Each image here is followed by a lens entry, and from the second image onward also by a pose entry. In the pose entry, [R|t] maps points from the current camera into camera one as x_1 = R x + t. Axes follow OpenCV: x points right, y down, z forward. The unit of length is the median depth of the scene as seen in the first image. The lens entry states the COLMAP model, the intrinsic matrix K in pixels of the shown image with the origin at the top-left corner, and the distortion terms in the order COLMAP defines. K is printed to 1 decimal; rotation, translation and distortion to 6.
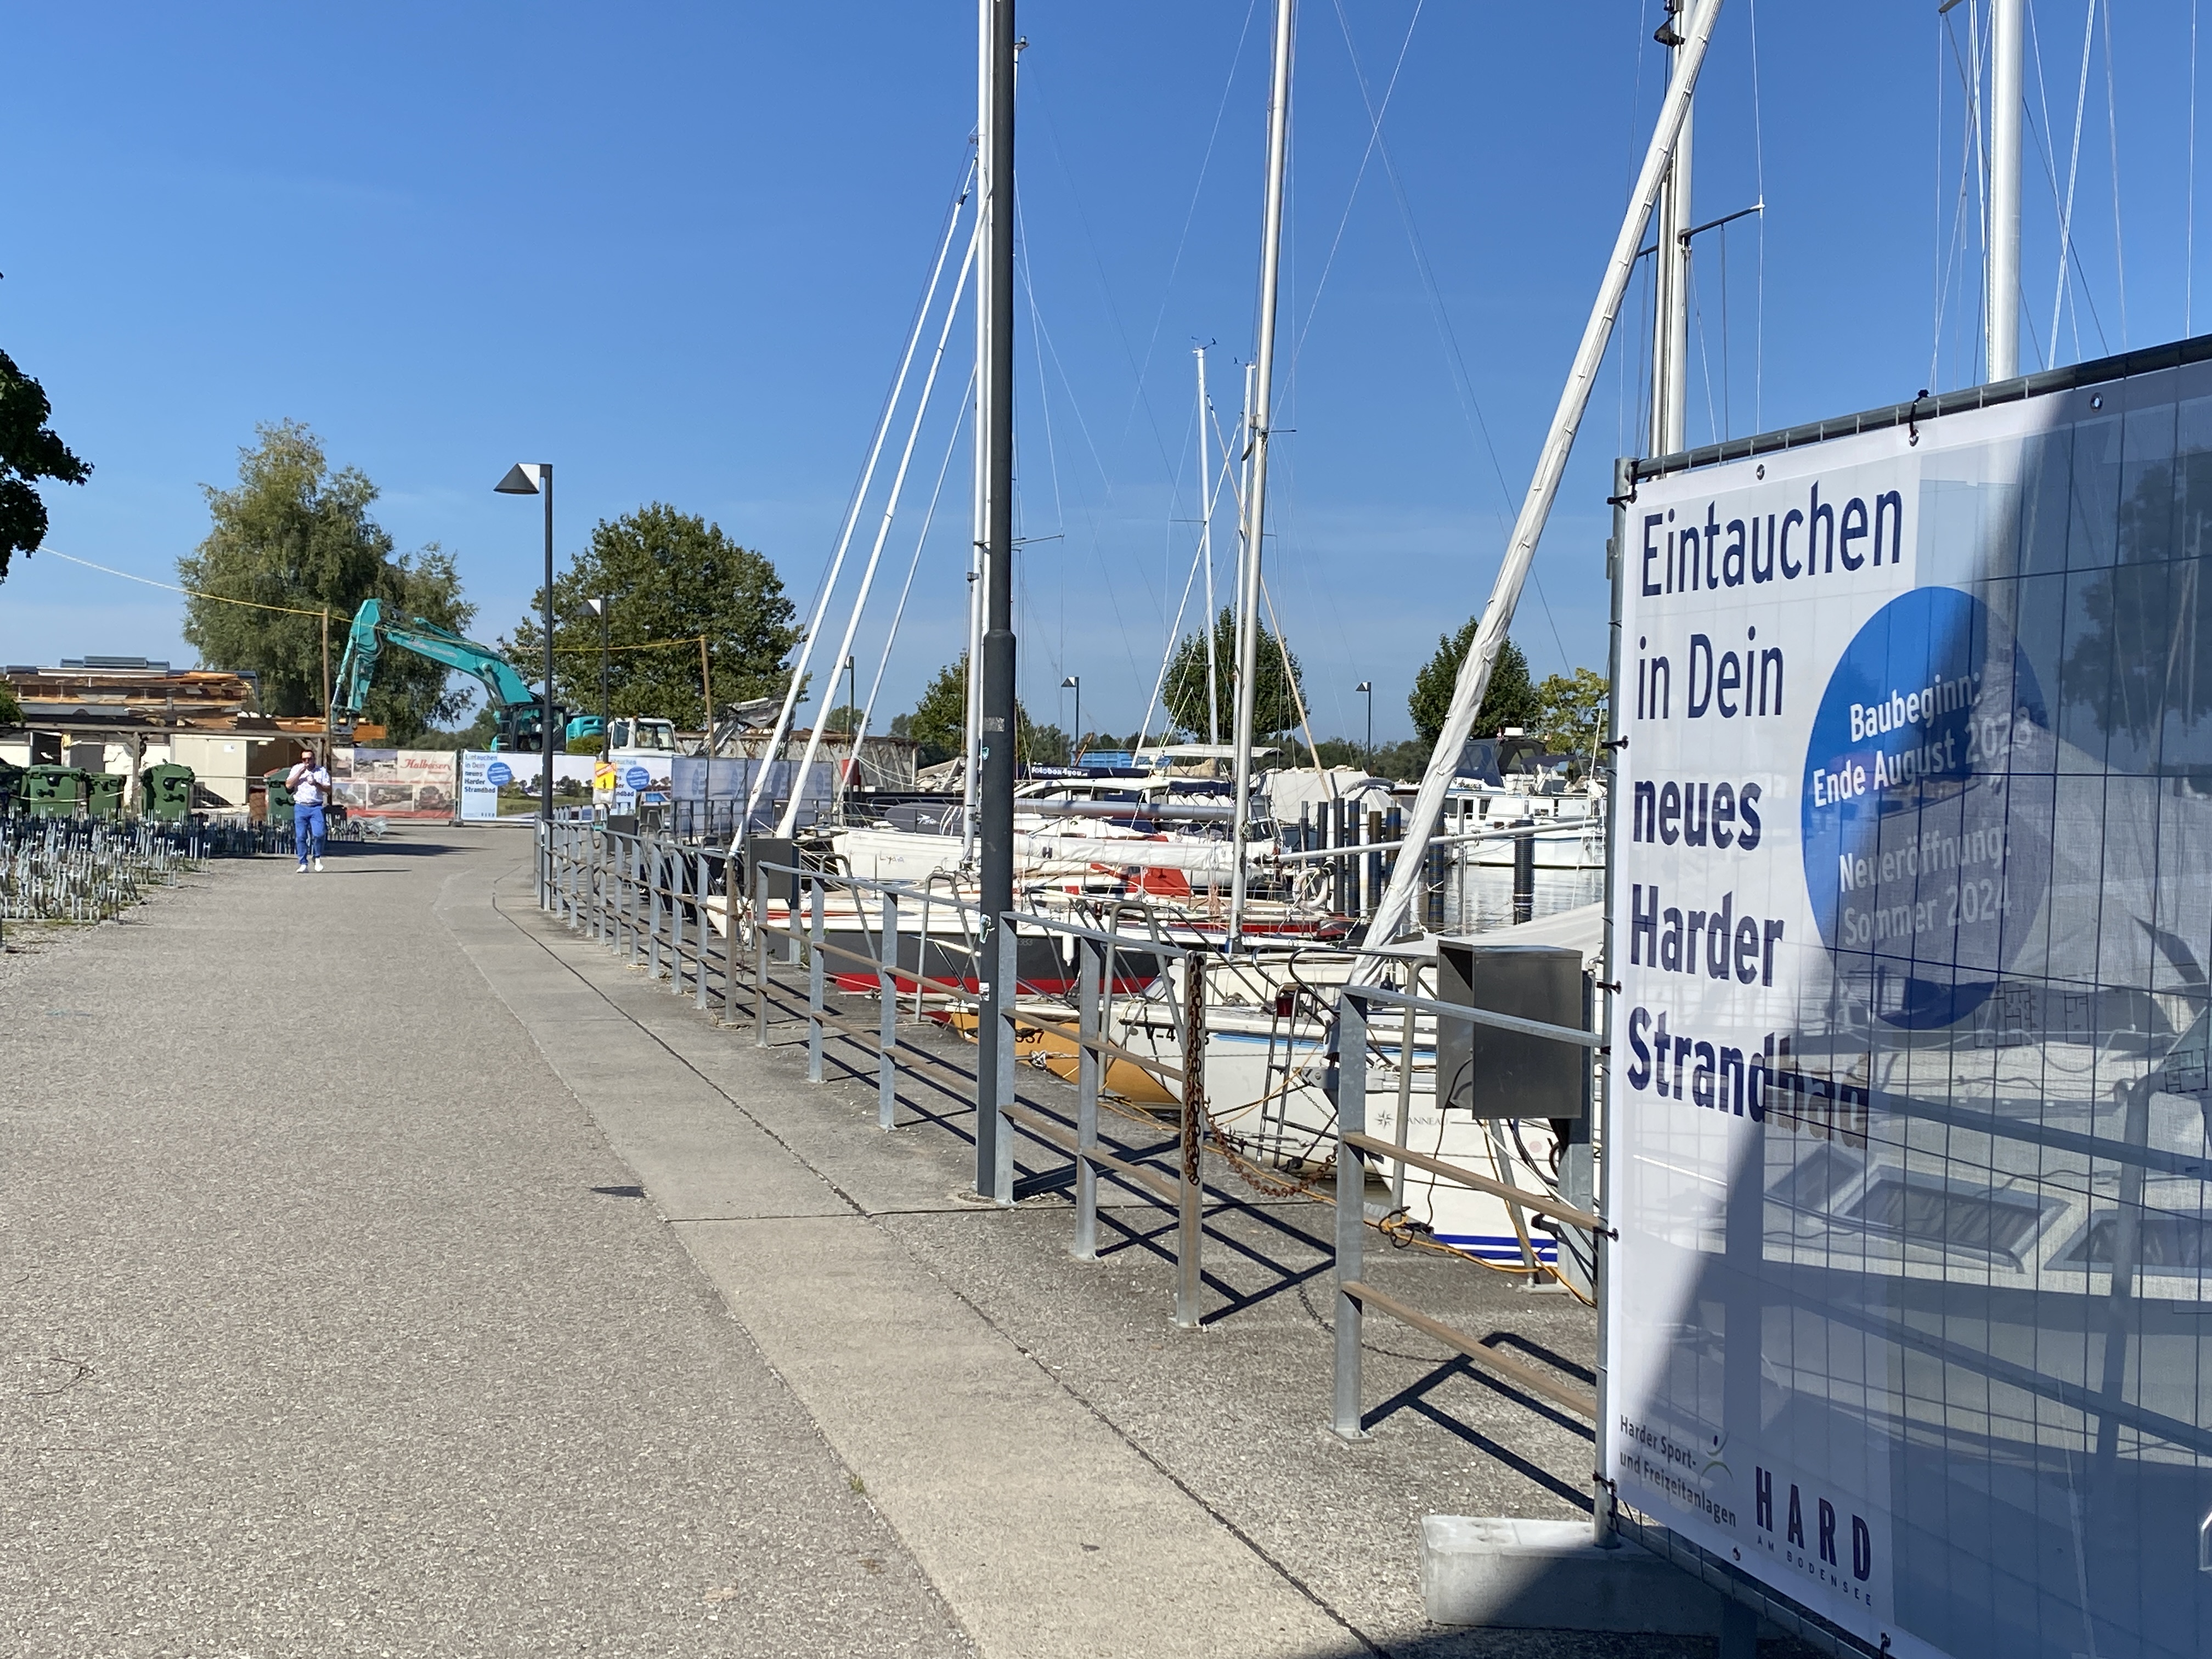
lens RADIAL K [[2636.8, 0, 1106.0], [0, 2636.8, 829.5], [0, 0, 1]] dist [0.095237, 0.005146]
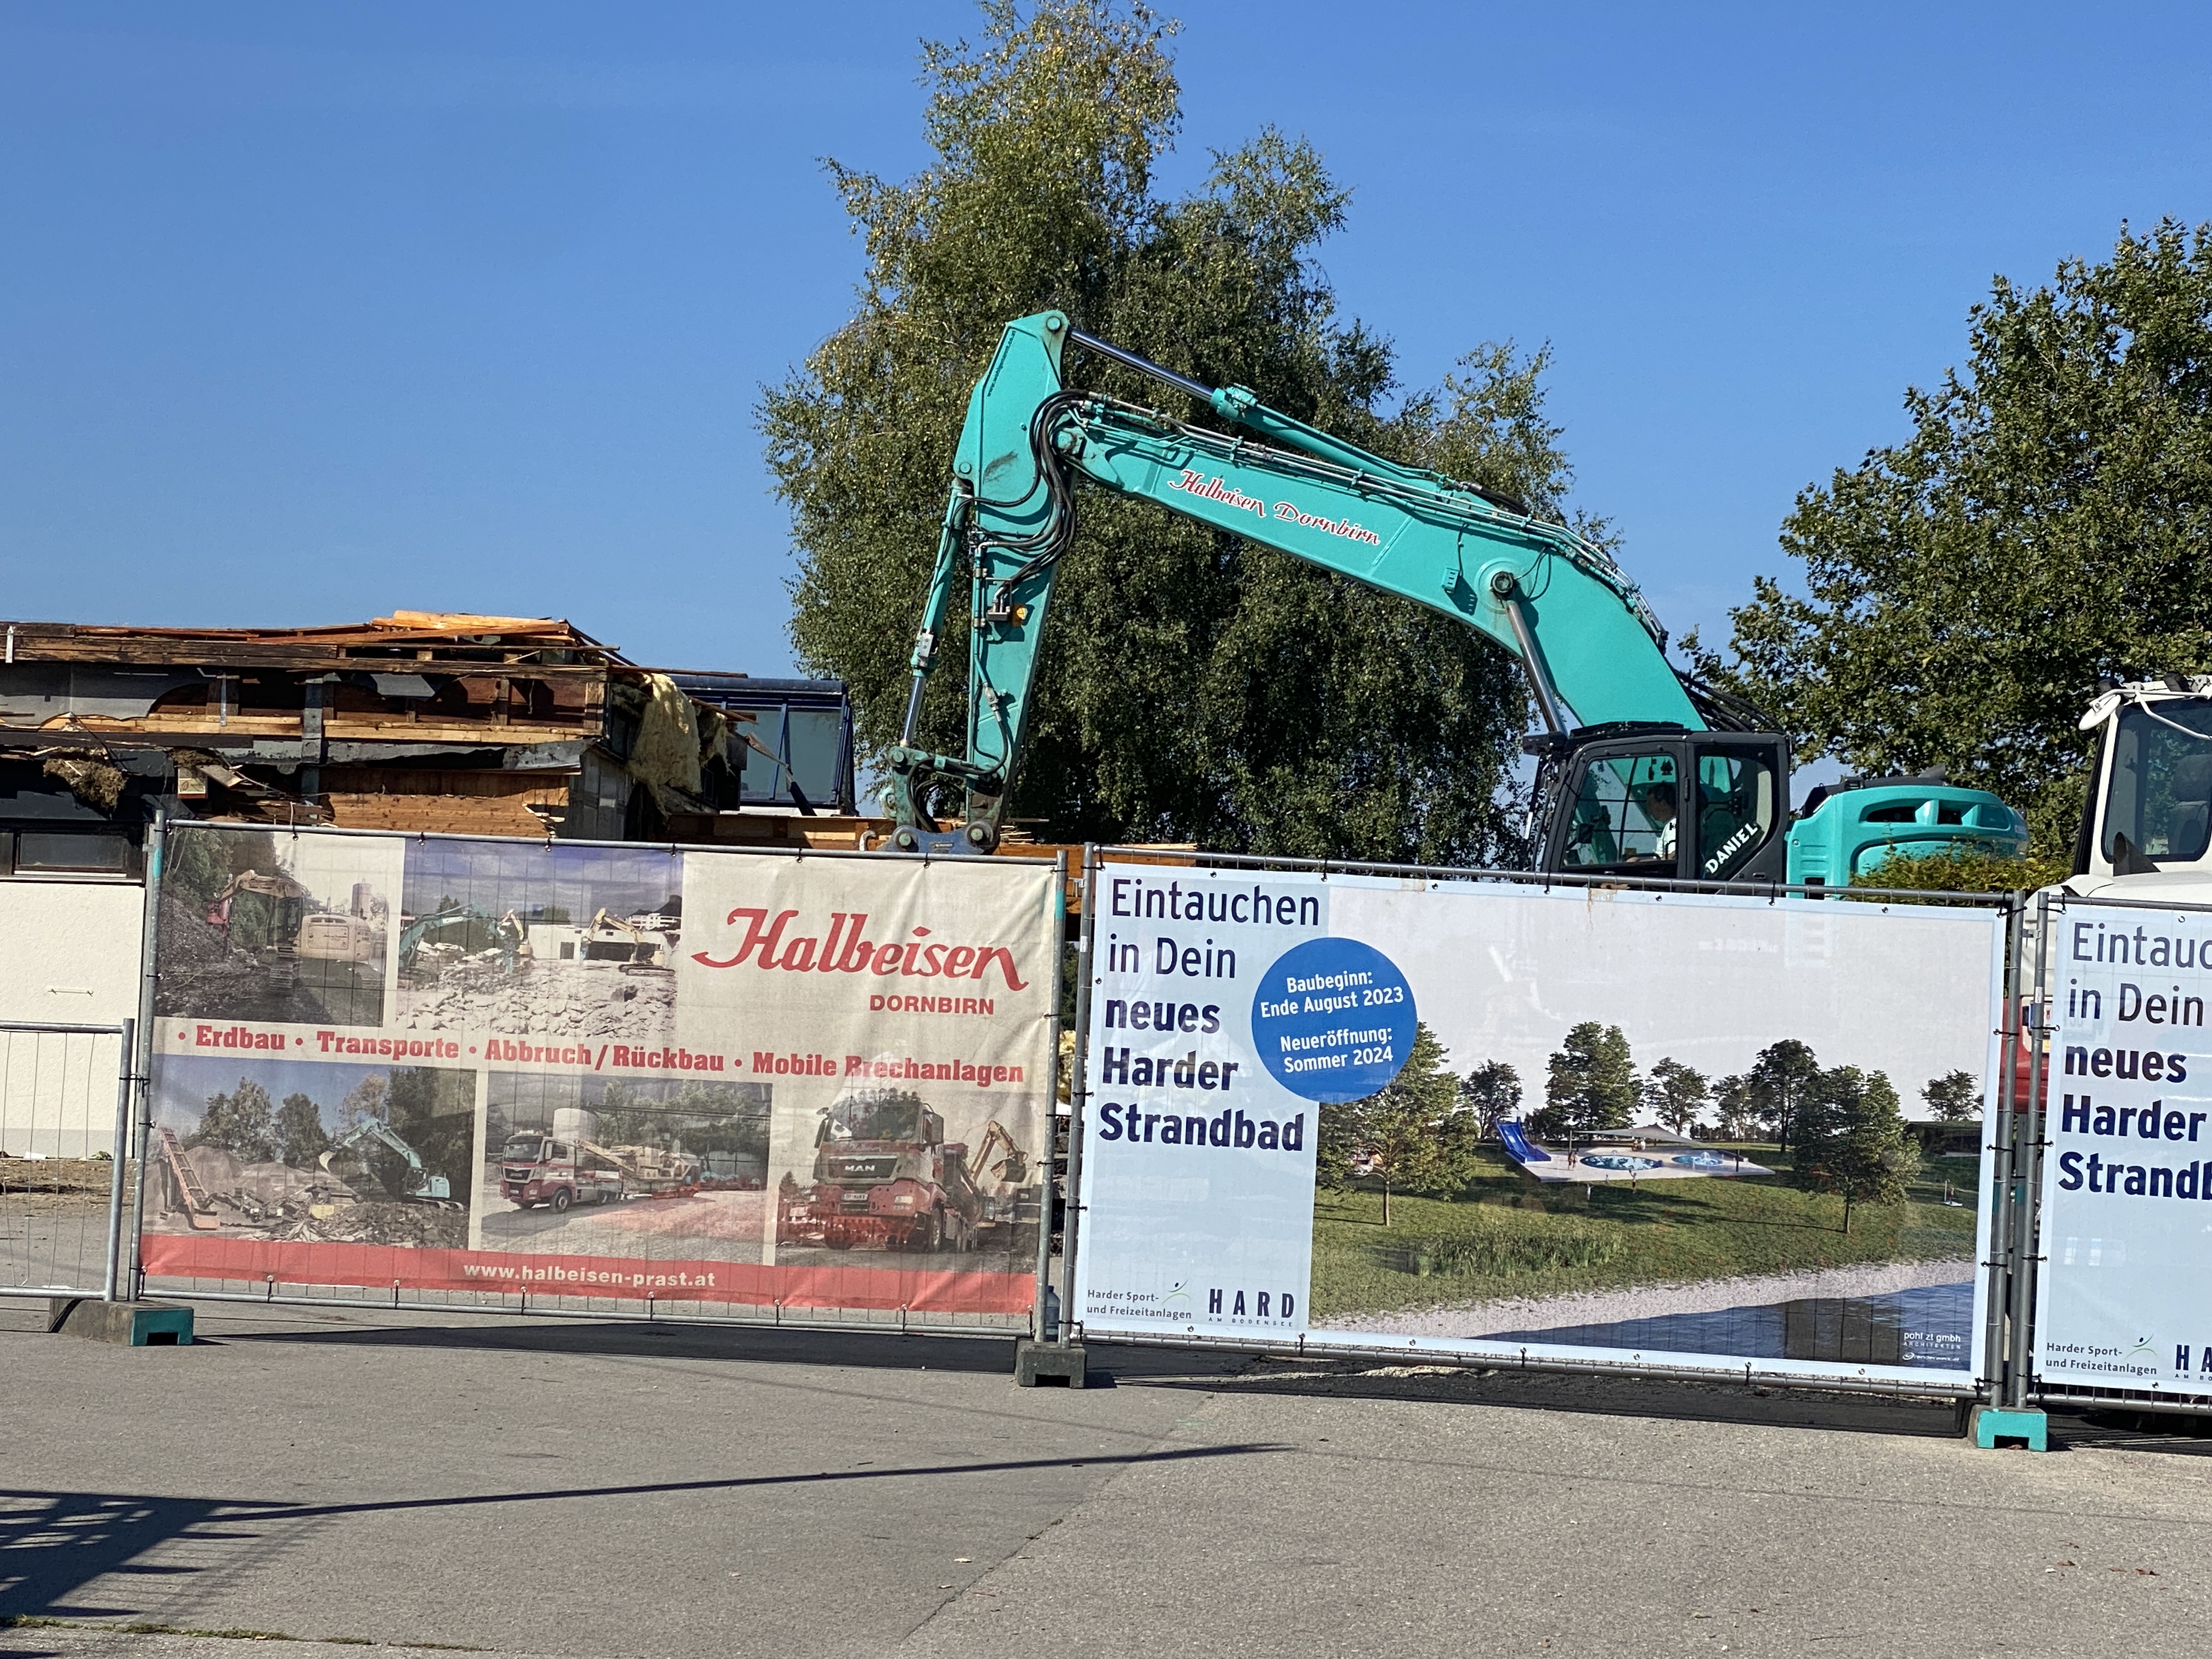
lens RADIAL K [[4519.9, 0, 1106.0], [0, 4519.9, 829.5], [0, 0, 1]] dist [0.224983, 0.025768]
pose [[0.930432, 0.002744, -0.366454, -0.122020], [-0.028422, 0.997500, -0.064693, -0.012223], [0.365361, 0.070608, 0.928184, 0.623713]]
